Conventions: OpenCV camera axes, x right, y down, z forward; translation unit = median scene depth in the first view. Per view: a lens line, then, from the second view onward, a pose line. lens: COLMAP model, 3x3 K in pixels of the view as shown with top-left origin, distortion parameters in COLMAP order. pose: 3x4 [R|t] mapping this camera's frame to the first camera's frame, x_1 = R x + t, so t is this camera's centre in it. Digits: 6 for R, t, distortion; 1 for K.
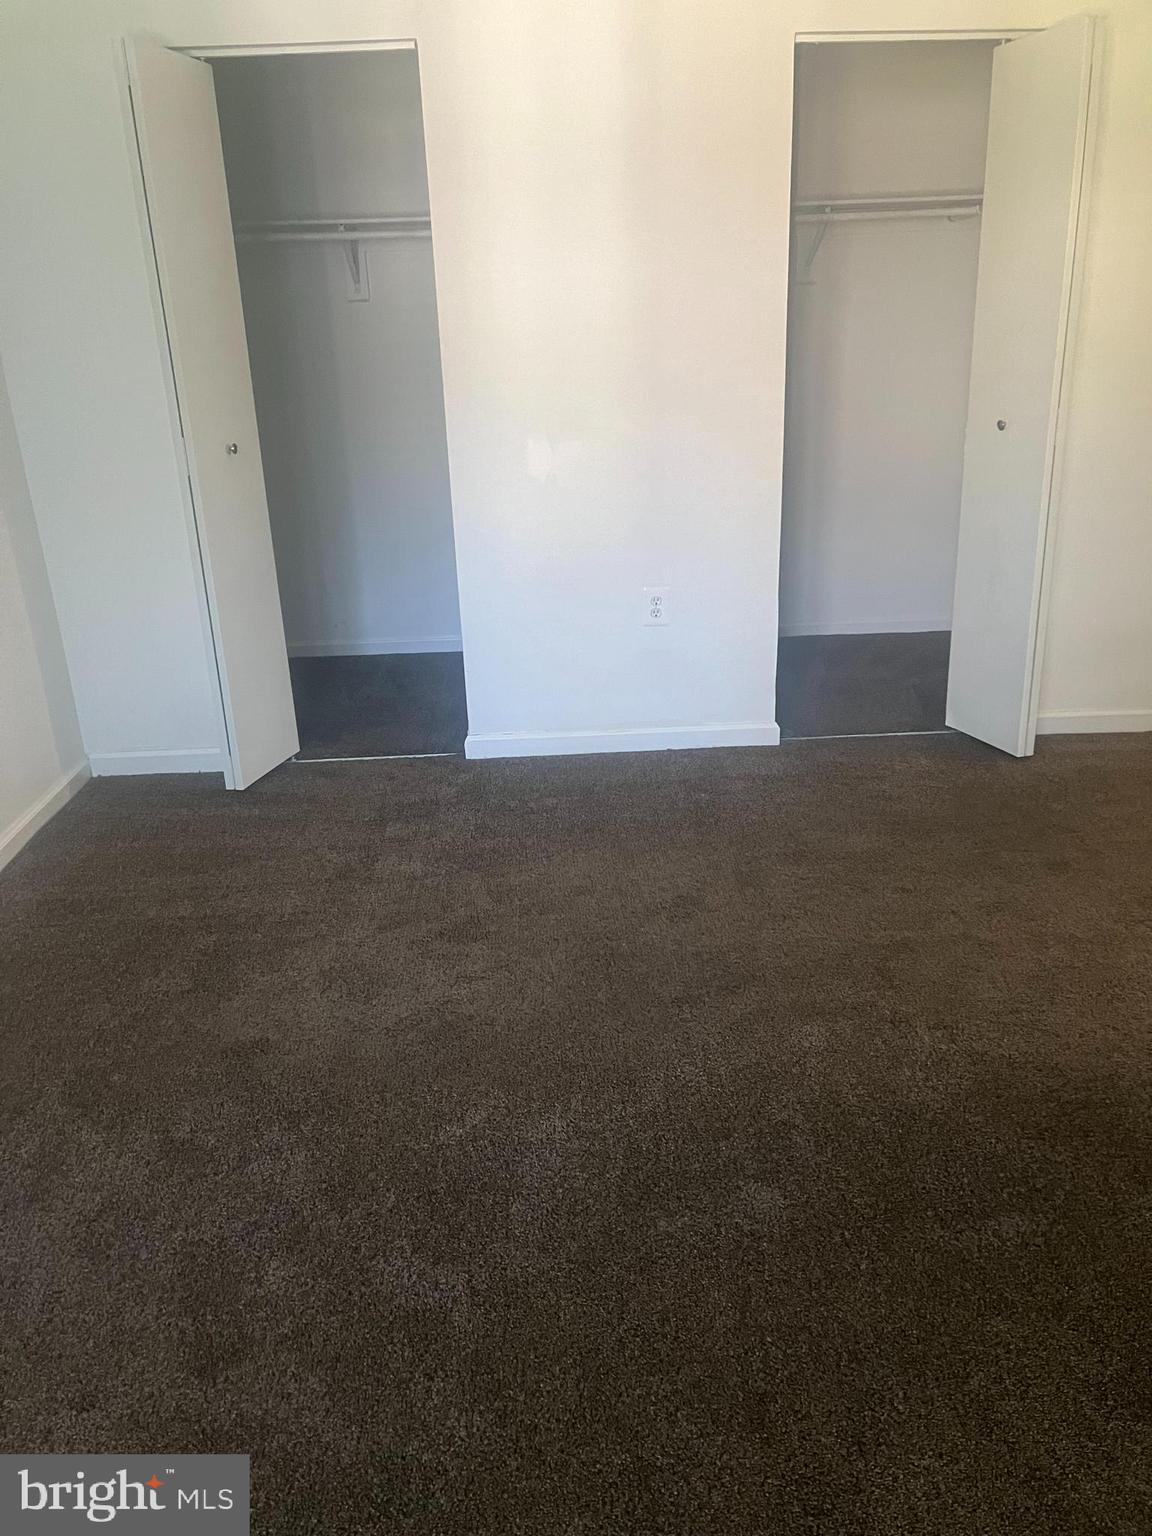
lens RADIAL K [[1155.7, 0, 579.2], [0, 1155.7, 762.4], [0, 0, 1]] dist [0.056430, -0.055382]
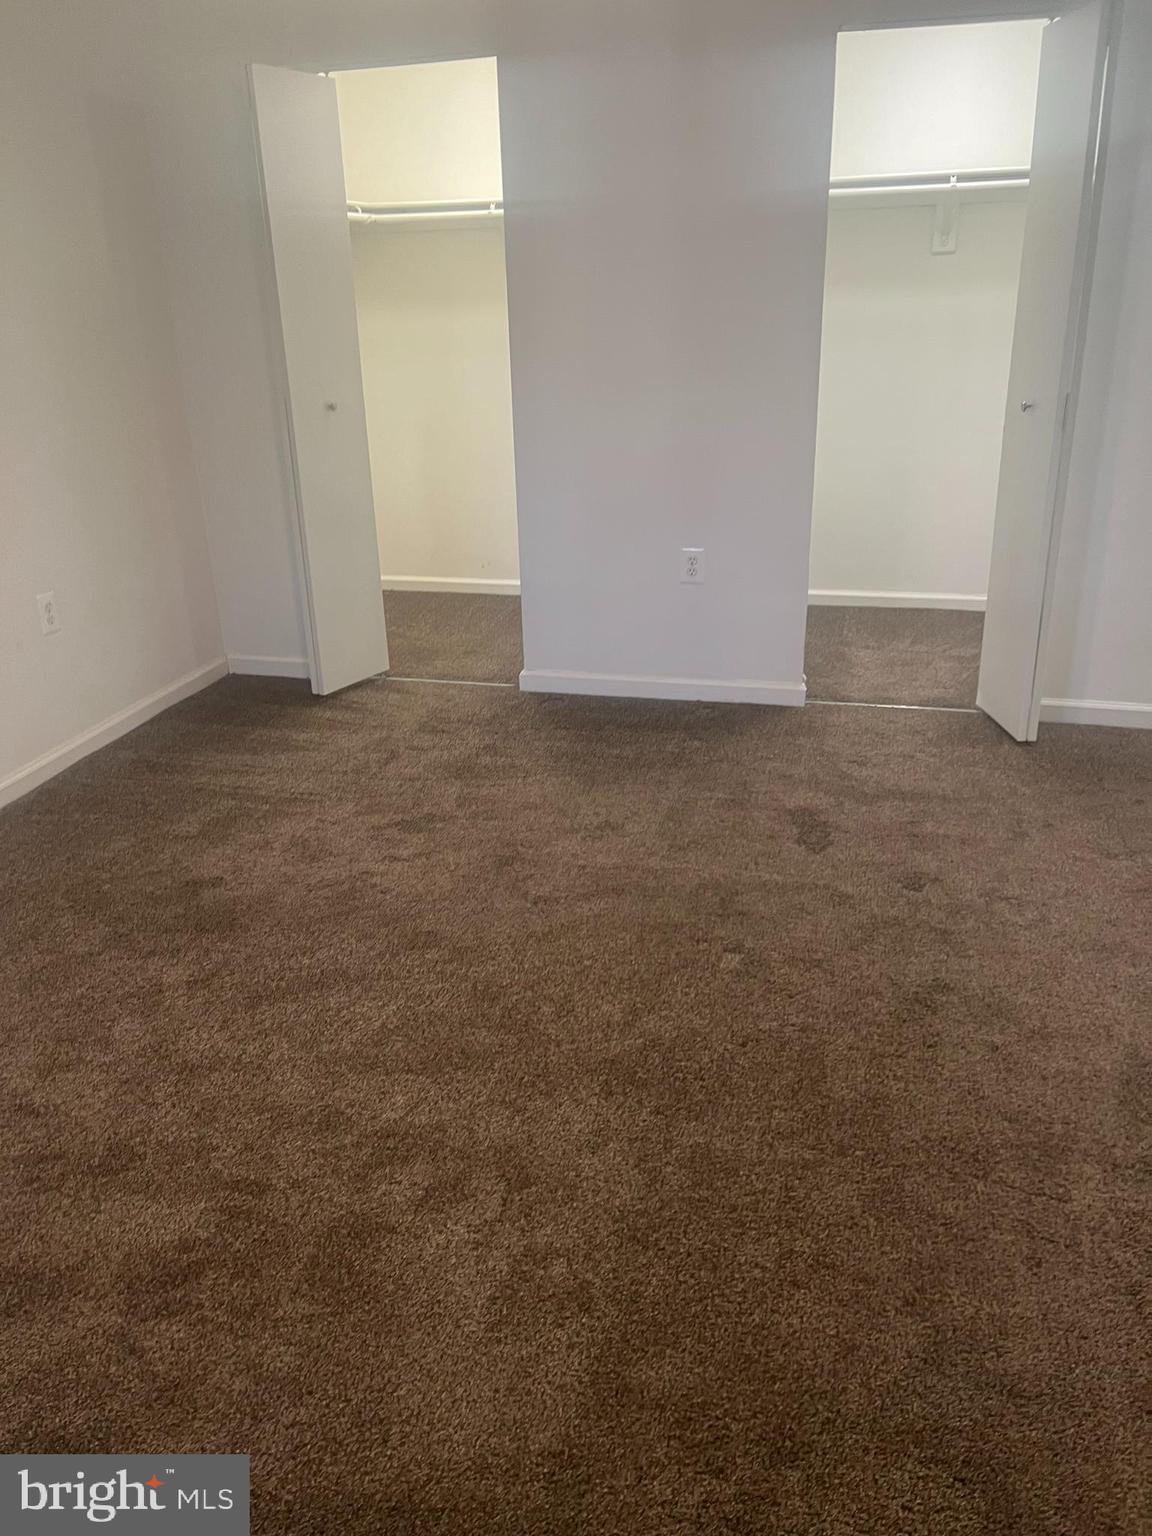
lens RADIAL K [[1155.7, 0, 570.3], [0, 1155.7, 773.2], [0, 0, 1]] dist [0.056430, -0.055382]
pose [[0.953937, 0.119800, -0.275050, 0.352870], [-0.106132, 0.992283, 0.064107, -0.000048], [0.280608, -0.031963, 0.959290, -0.095142]]
